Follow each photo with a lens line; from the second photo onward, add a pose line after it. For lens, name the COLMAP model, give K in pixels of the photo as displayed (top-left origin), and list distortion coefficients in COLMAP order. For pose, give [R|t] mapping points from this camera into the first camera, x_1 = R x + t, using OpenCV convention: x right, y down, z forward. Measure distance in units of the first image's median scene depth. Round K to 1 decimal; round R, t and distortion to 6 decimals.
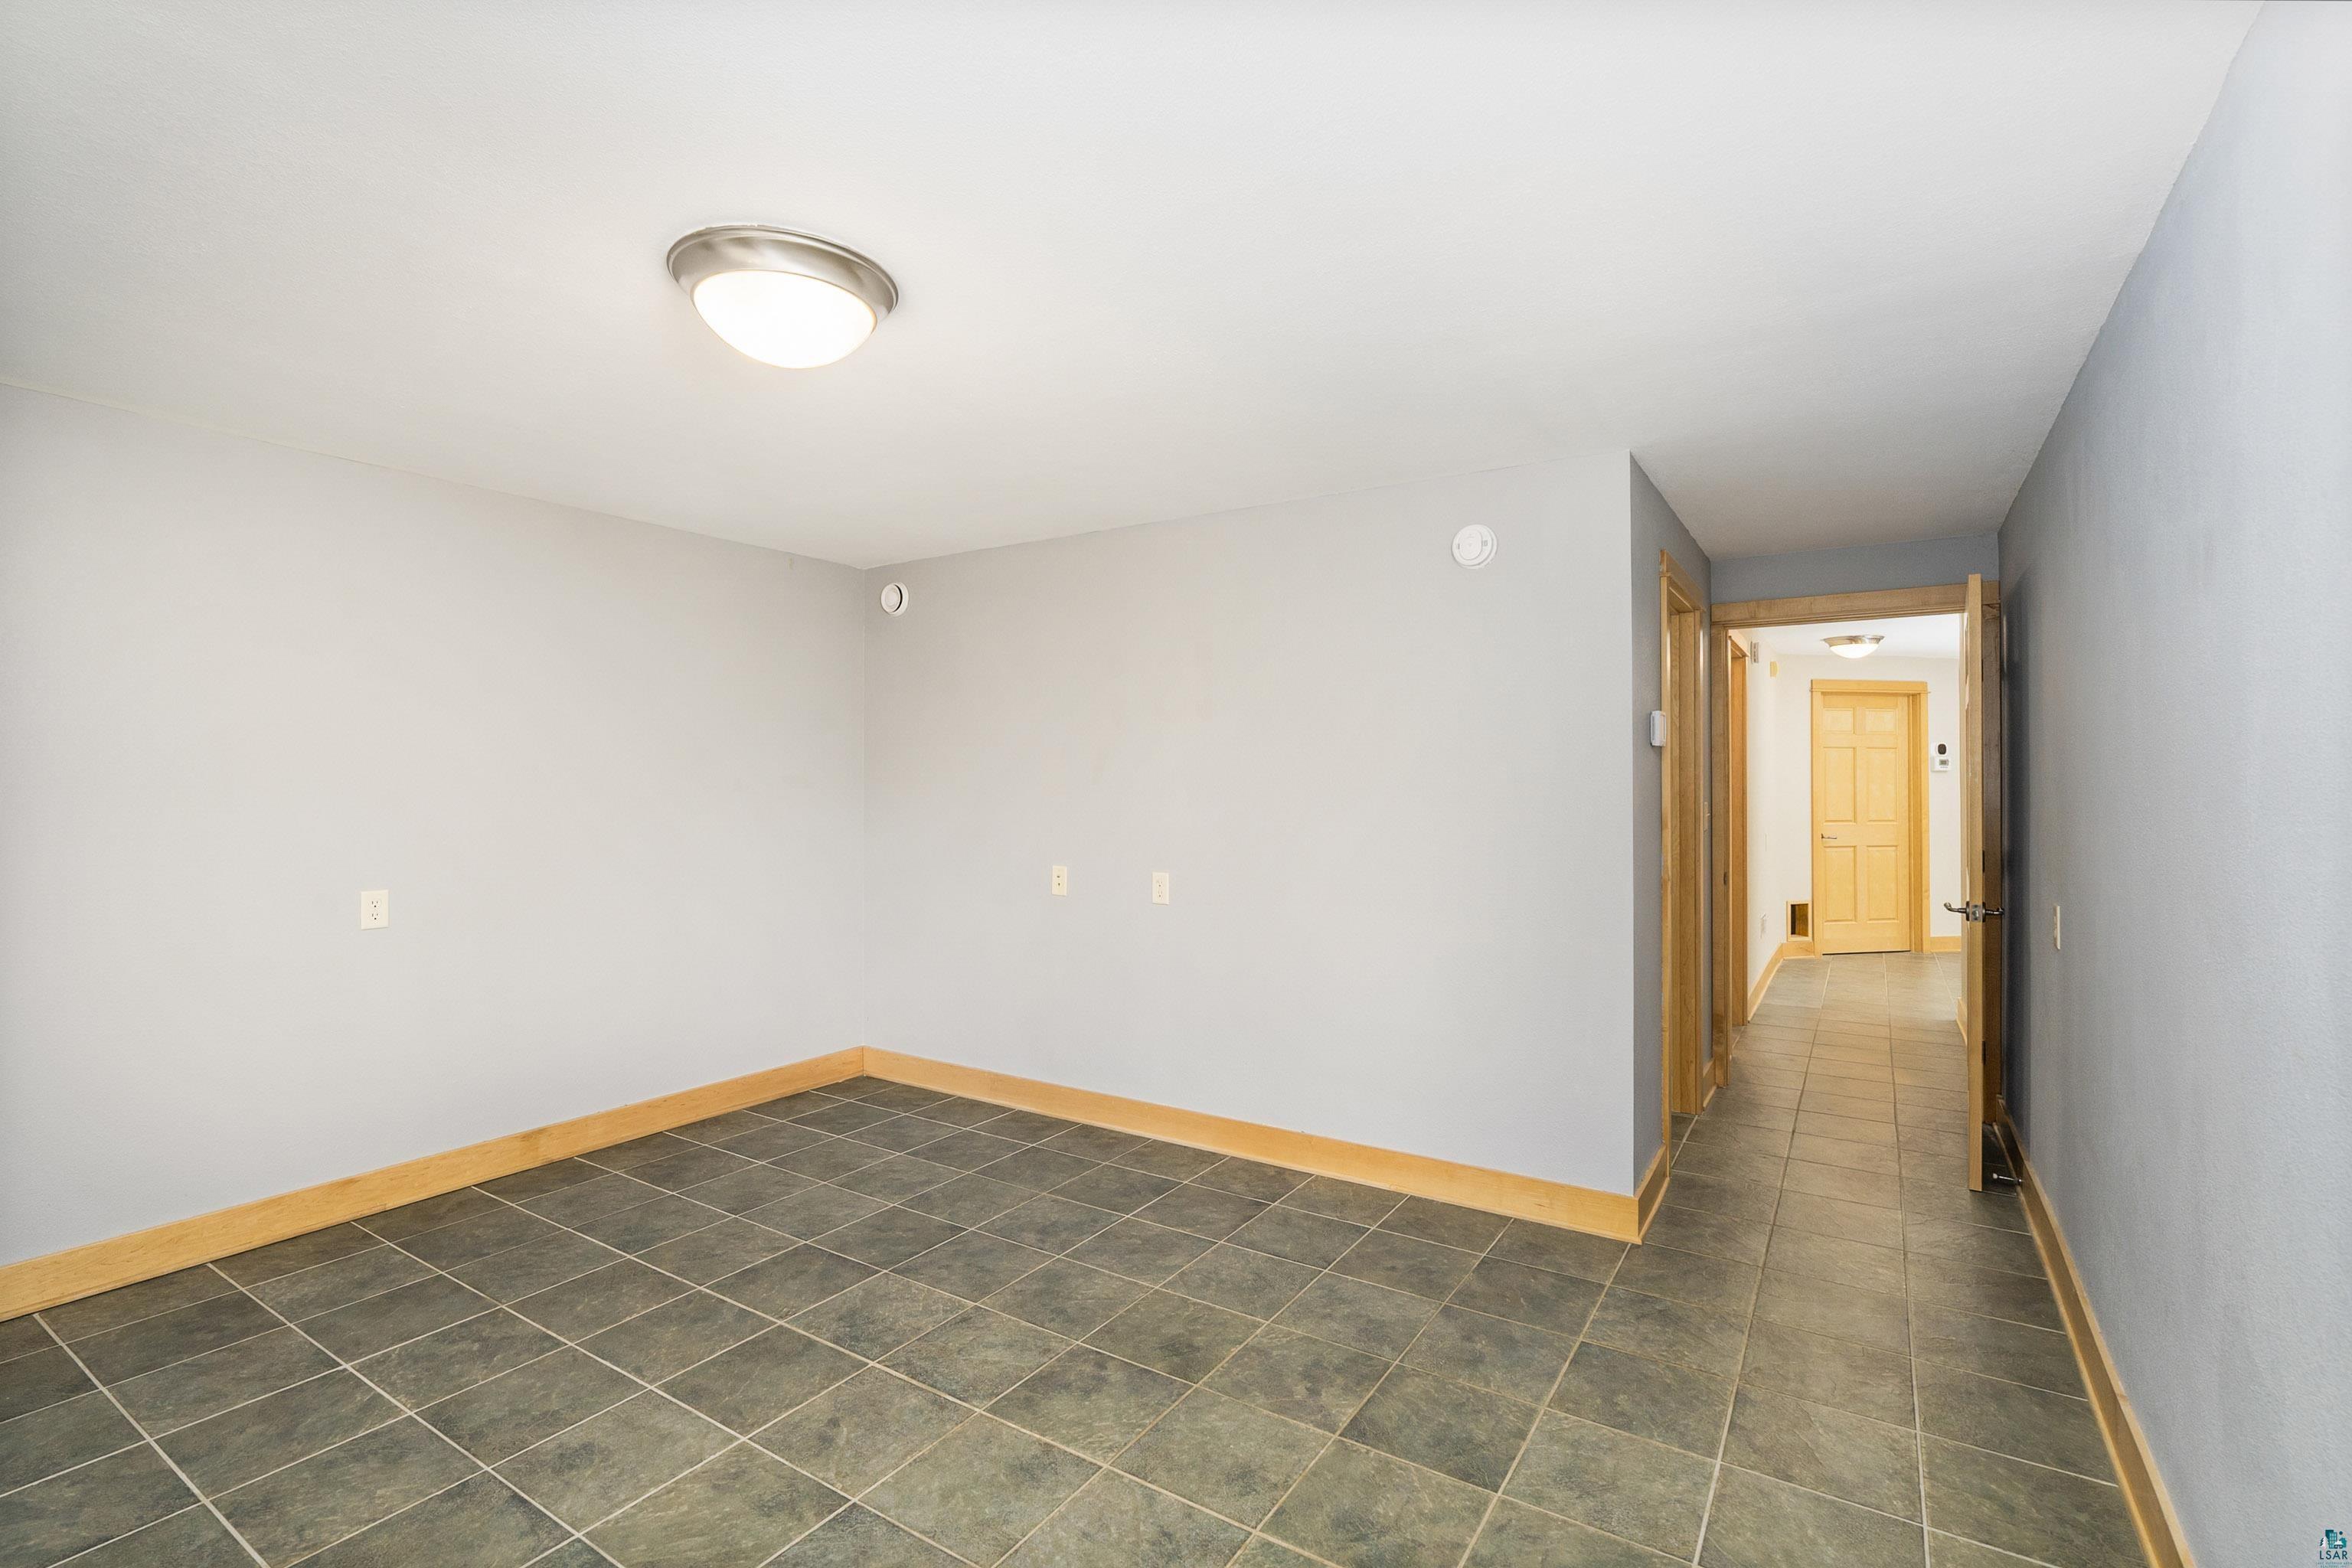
lens RADIAL K [[1076.8, 0, 1166.8], [0, 1076.8, 770.2], [0, 0, 1]] dist [-0.000554, -0.000011]
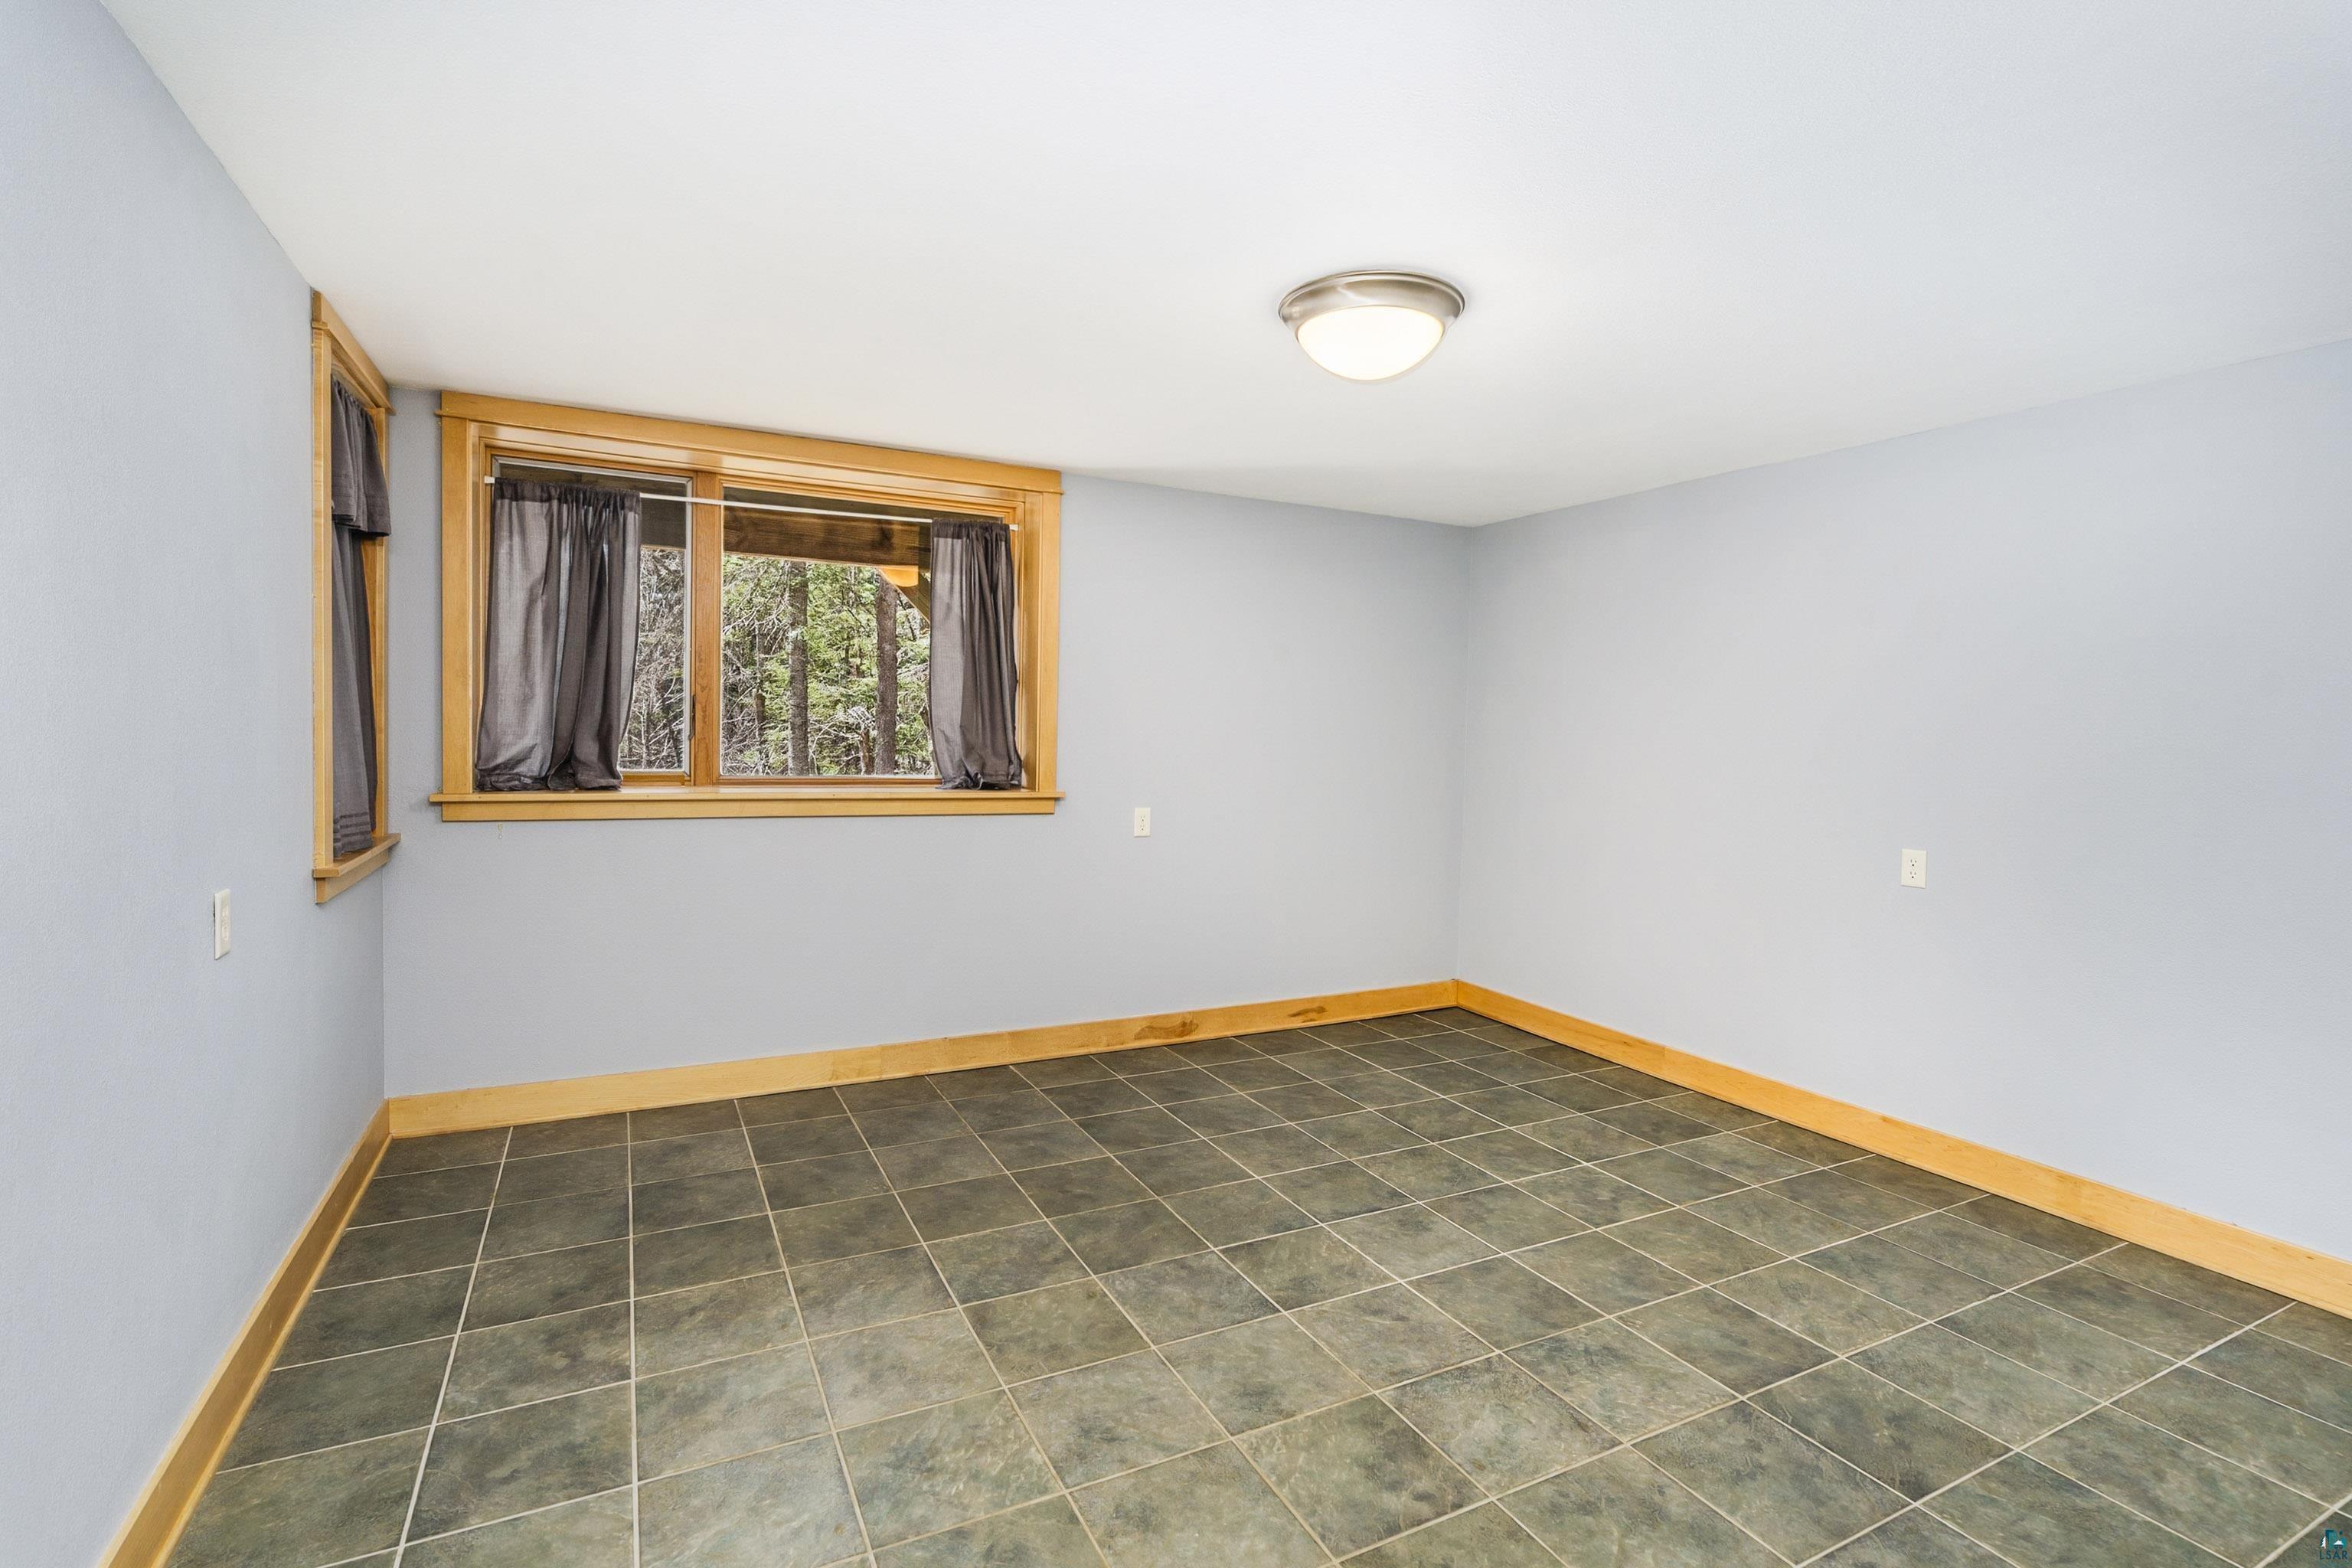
lens RADIAL K [[1076.8, 0, 1166.8], [0, 1076.8, 770.2], [0, 0, 1]] dist [-0.000554, -0.000011]
pose [[-0.494832, 0.021344, -0.868726, 0.616037], [-0.013853, 0.999378, 0.032445, 0.016024], [0.868878, 0.028090, -0.494228, 1.092709]]
